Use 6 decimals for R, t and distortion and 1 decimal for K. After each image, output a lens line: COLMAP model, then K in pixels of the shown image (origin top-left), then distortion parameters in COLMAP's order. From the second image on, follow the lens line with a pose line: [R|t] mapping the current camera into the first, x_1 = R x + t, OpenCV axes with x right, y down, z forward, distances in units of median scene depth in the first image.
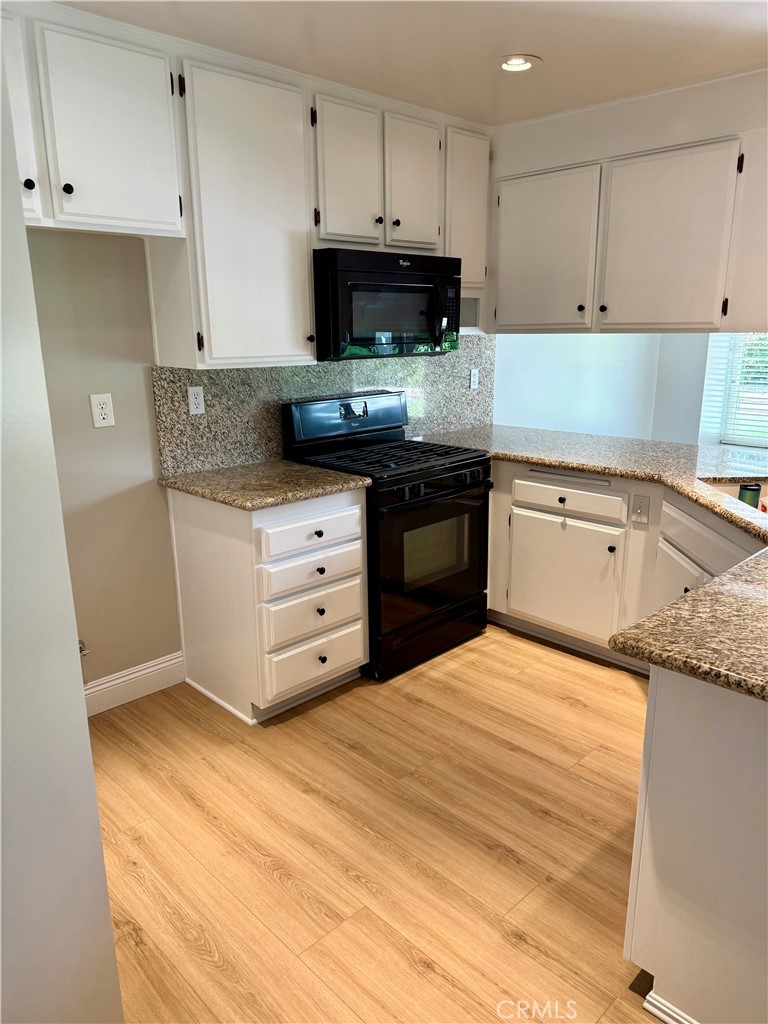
lens RADIAL K [[715.9, 0, 383.7], [0, 715.9, 519.6], [0, 0, 1]] dist [0.047869, -0.056820]
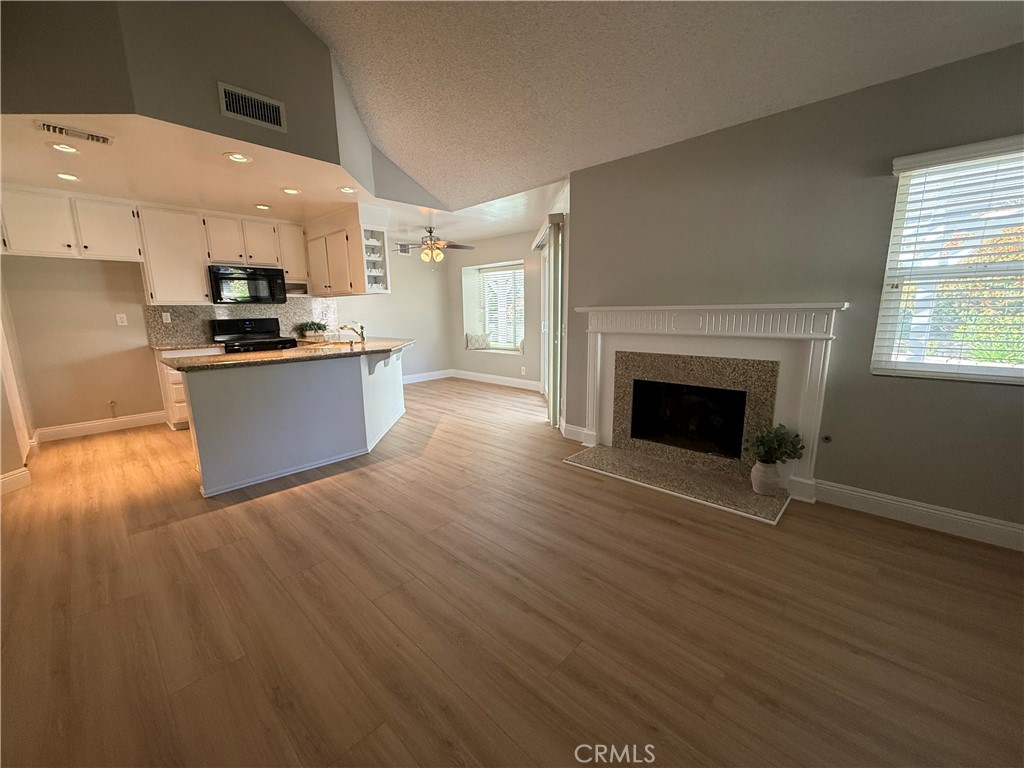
lens RADIAL K [[408.4, 0, 511.3], [0, 408.4, 385.1], [0, 0, 1]] dist [0.000489, -0.000177]
pose [[0.999282, -0.010857, 0.036309, 1.072637], [0.013741, 0.996687, -0.080169, 0.254348], [-0.035319, 0.080610, 0.996120, -0.645461]]
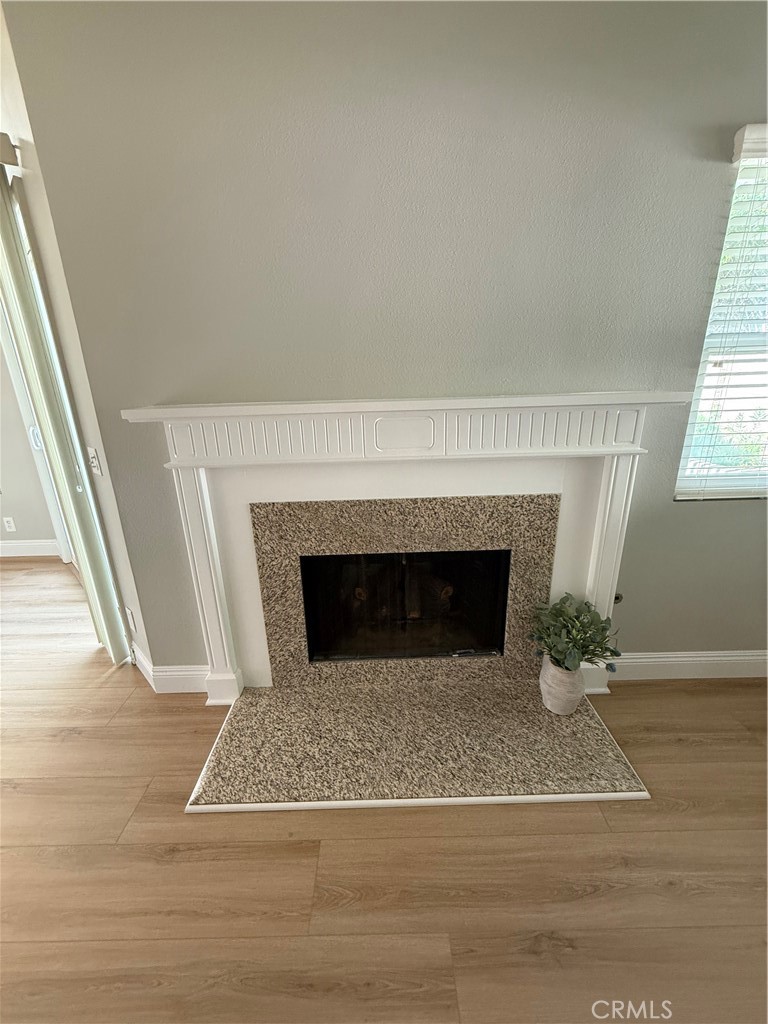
lens RADIAL K [[408.4, 0, 383.7], [0, 408.4, 509.4], [0, 0, 1]] dist [0.000489, -0.000177]
pose [[0.693749, -0.226782, 0.683580, 1.181242], [0.207590, 0.971814, 0.111727, 0.037629], [-0.689651, 0.064394, 0.721273, 0.049329]]
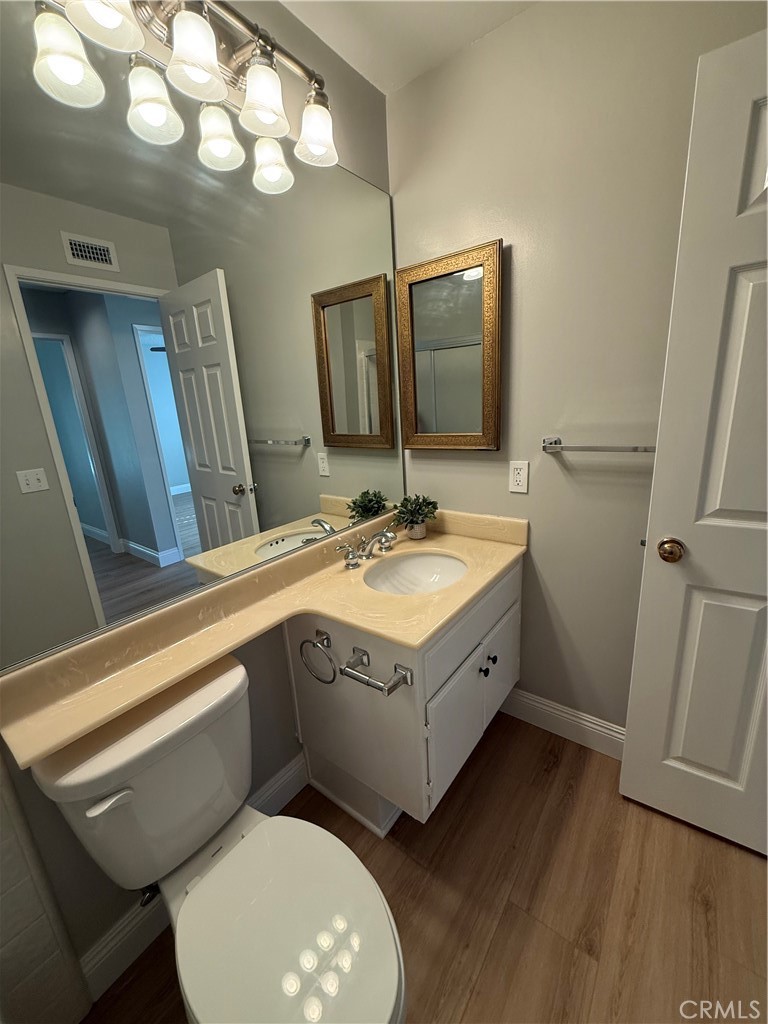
lens RADIAL K [[408.4, 0, 383.3], [0, 408.4, 509.3], [0, 0, 1]] dist [0.000489, -0.000177]
pose [[0.150204, 0.252590, -0.955844, 1.469539], [-0.203904, 0.953941, 0.220045, 0.019781], [0.967399, 0.161849, 0.194790, 0.117855]]
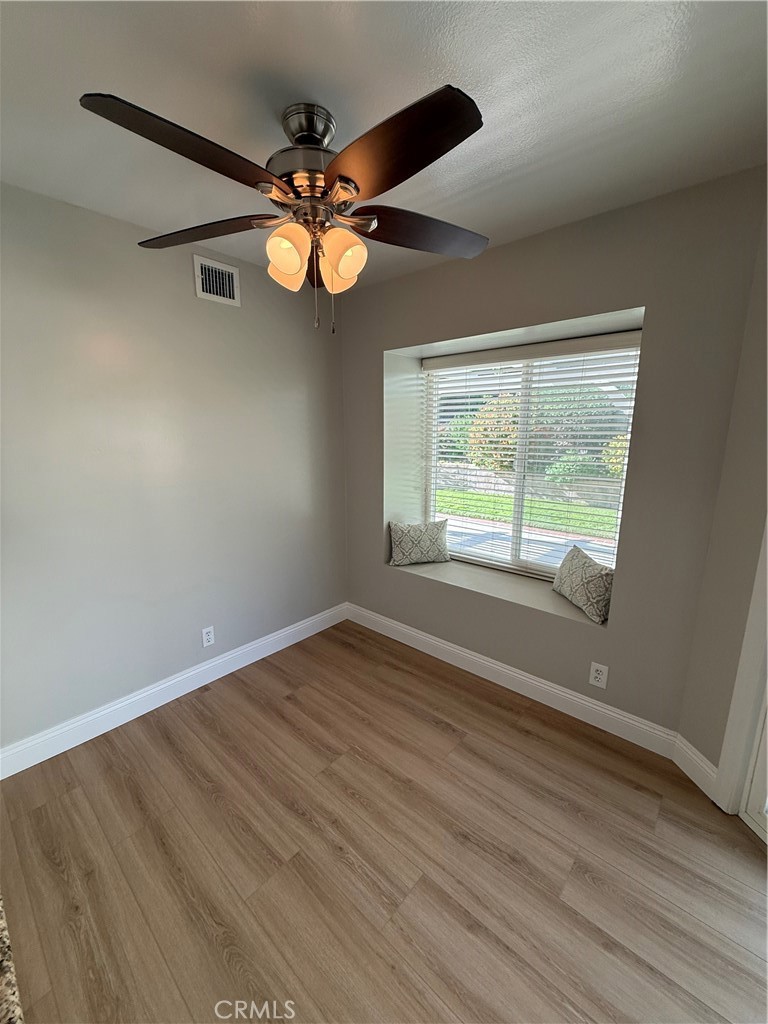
lens RADIAL K [[408.4, 0, 385.1], [0, 408.4, 511.3], [0, 0, 1]] dist [0.000489, -0.000177]
pose [[0.997000, -0.005735, 0.077185, 0.791387], [0.010656, 0.997925, -0.063505, -0.265021], [-0.076660, 0.064138, 0.994992, 0.955235]]
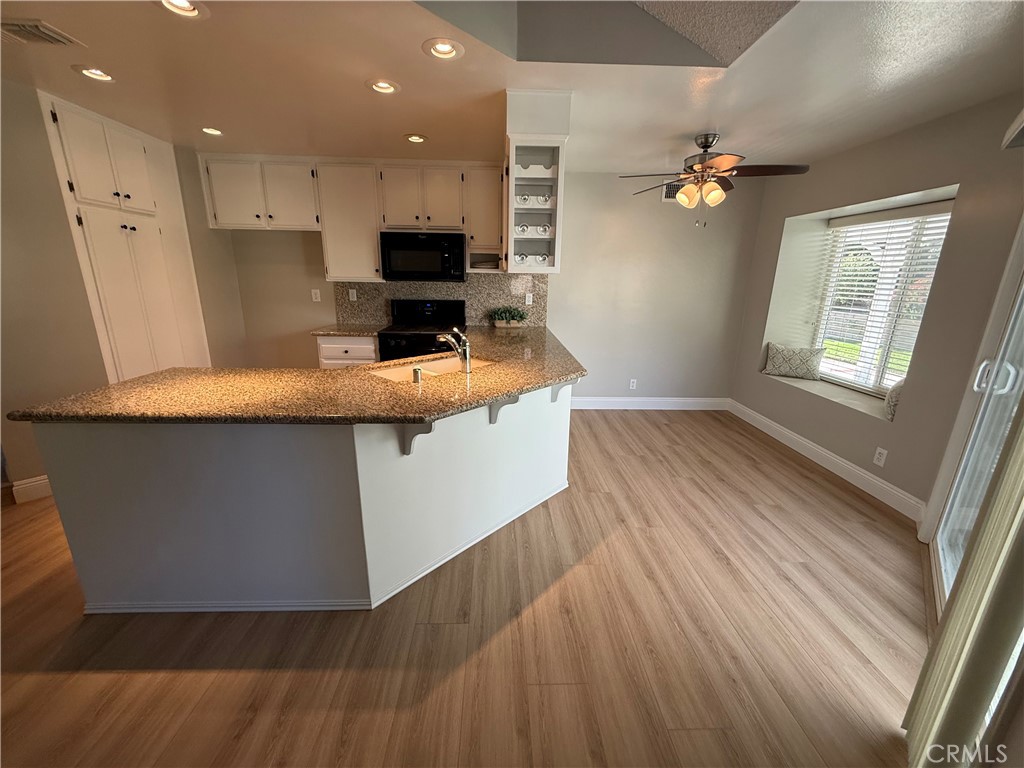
lens RADIAL K [[408.4, 0, 511.0], [0, 408.4, 386.3], [0, 0, 1]] dist [0.000489, -0.000177]
pose [[0.738945, 0.201034, -0.643075, 1.168469], [-0.200493, 0.976821, 0.074984, -0.076648], [0.643244, 0.073523, 0.762123, 0.312611]]
